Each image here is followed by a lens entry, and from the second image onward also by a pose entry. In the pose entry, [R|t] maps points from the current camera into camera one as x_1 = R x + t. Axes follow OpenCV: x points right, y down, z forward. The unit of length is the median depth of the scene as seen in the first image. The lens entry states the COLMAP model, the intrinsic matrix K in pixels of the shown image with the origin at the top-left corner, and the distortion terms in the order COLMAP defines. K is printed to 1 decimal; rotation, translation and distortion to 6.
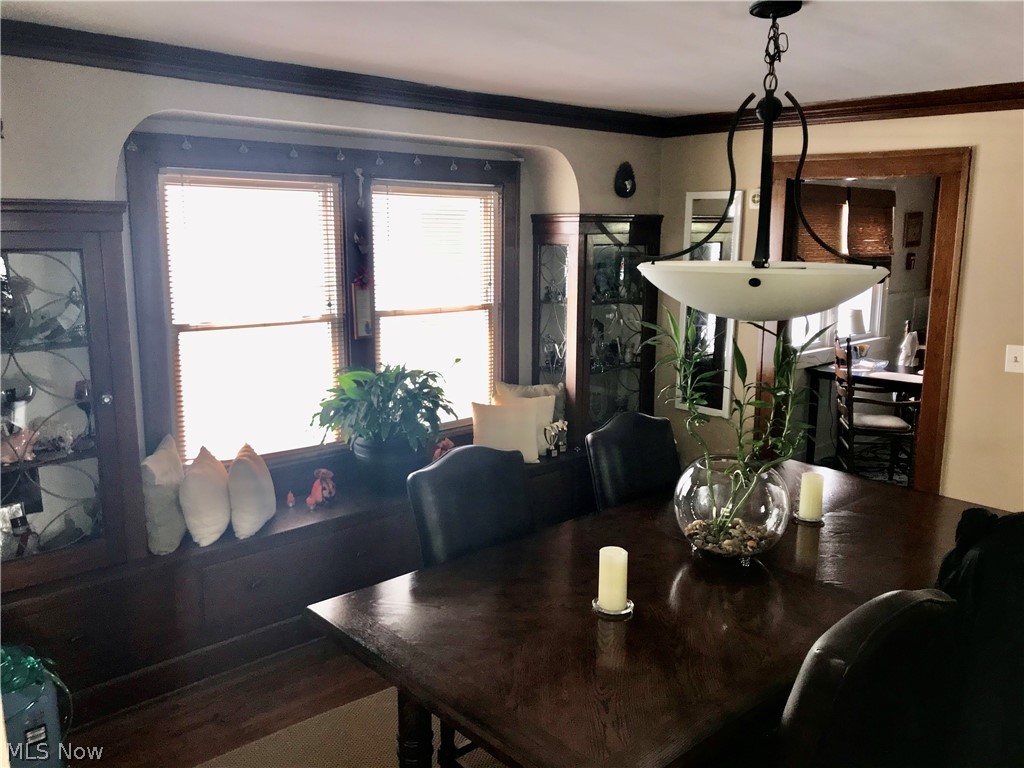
lens RADIAL K [[831.1, 0, 514.6], [0, 831.1, 370.2], [0, 0, 1]] dist [0.057019, -0.086758]
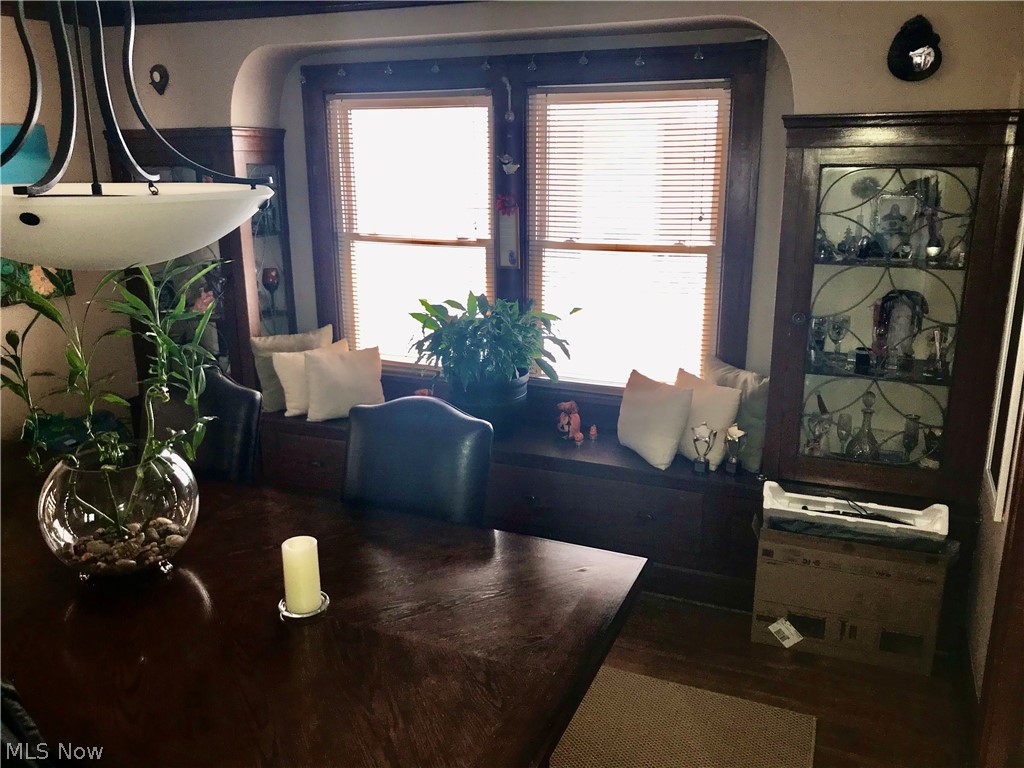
lens RADIAL K [[844.1, 0, 501.4], [0, 844.1, 378.4], [0, 0, 1]] dist [0.087581, -0.170957]
pose [[0.415154, 0.230359, -0.880103, 0.684173], [-0.137840, 0.972170, 0.189436, -0.098819], [0.899248, 0.042668, 0.435353, 0.611087]]
